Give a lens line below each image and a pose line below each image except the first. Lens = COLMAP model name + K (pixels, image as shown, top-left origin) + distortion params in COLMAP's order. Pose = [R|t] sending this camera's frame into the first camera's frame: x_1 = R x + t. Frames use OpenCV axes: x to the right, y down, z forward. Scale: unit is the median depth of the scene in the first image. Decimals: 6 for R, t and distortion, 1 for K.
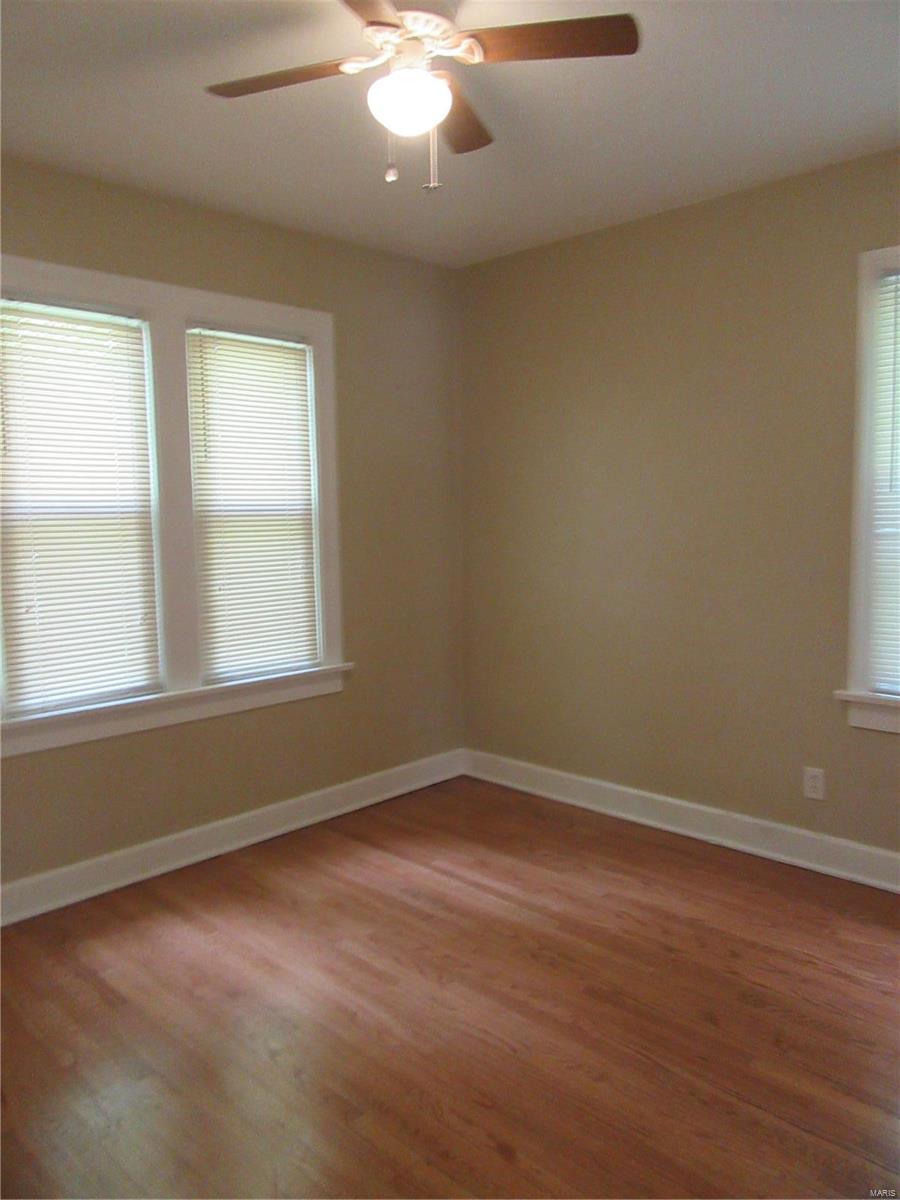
lens RADIAL K [[895.7, 0, 453.8], [0, 895.7, 603.1], [0, 0, 1]] dist [-0.008432, 0.021522]
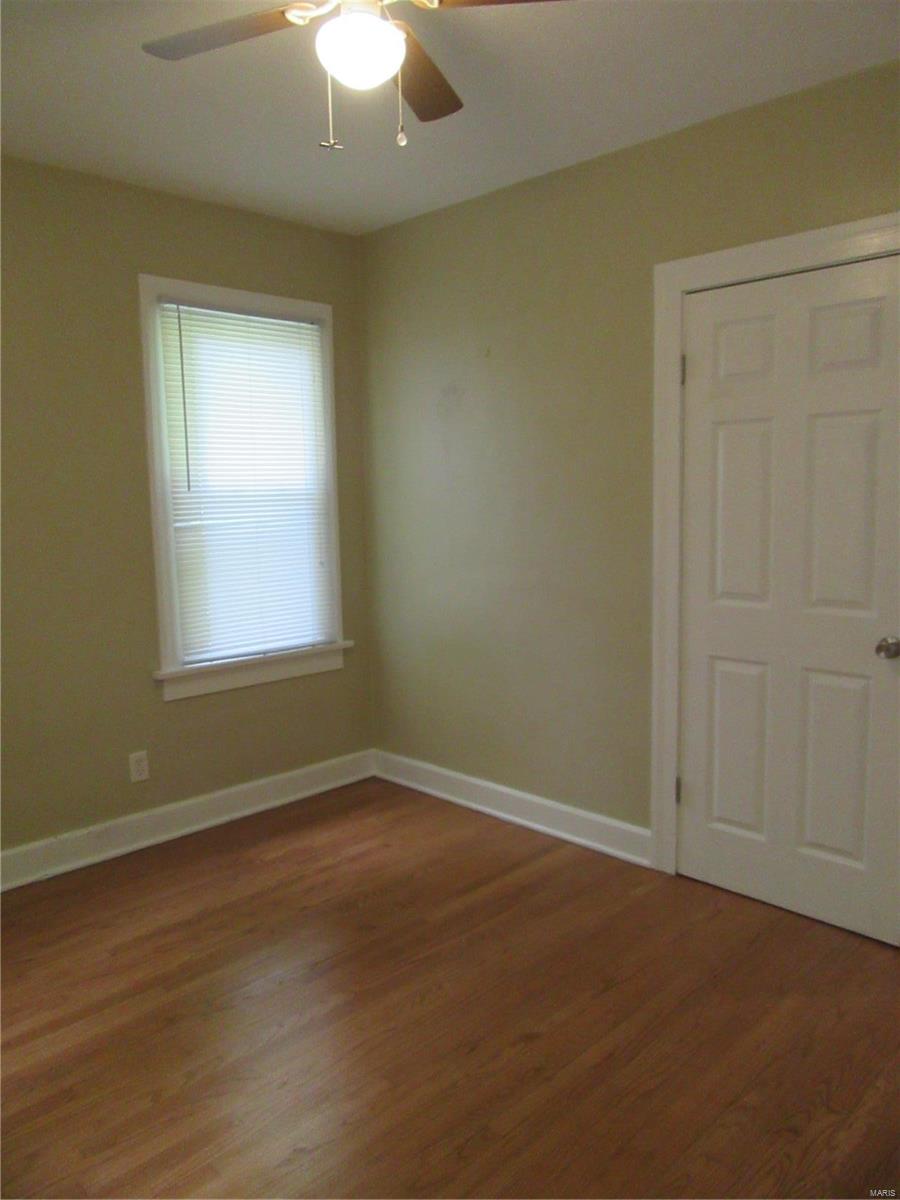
lens RADIAL K [[895.7, 0, 452.8], [0, 895.7, 596.8], [0, 0, 1]] dist [-0.008432, 0.021522]
pose [[0.005771, -0.103637, 0.994598, -0.684092], [0.119859, 0.987516, 0.102204, -0.065266], [-0.992774, 0.118622, 0.018121, 0.648380]]
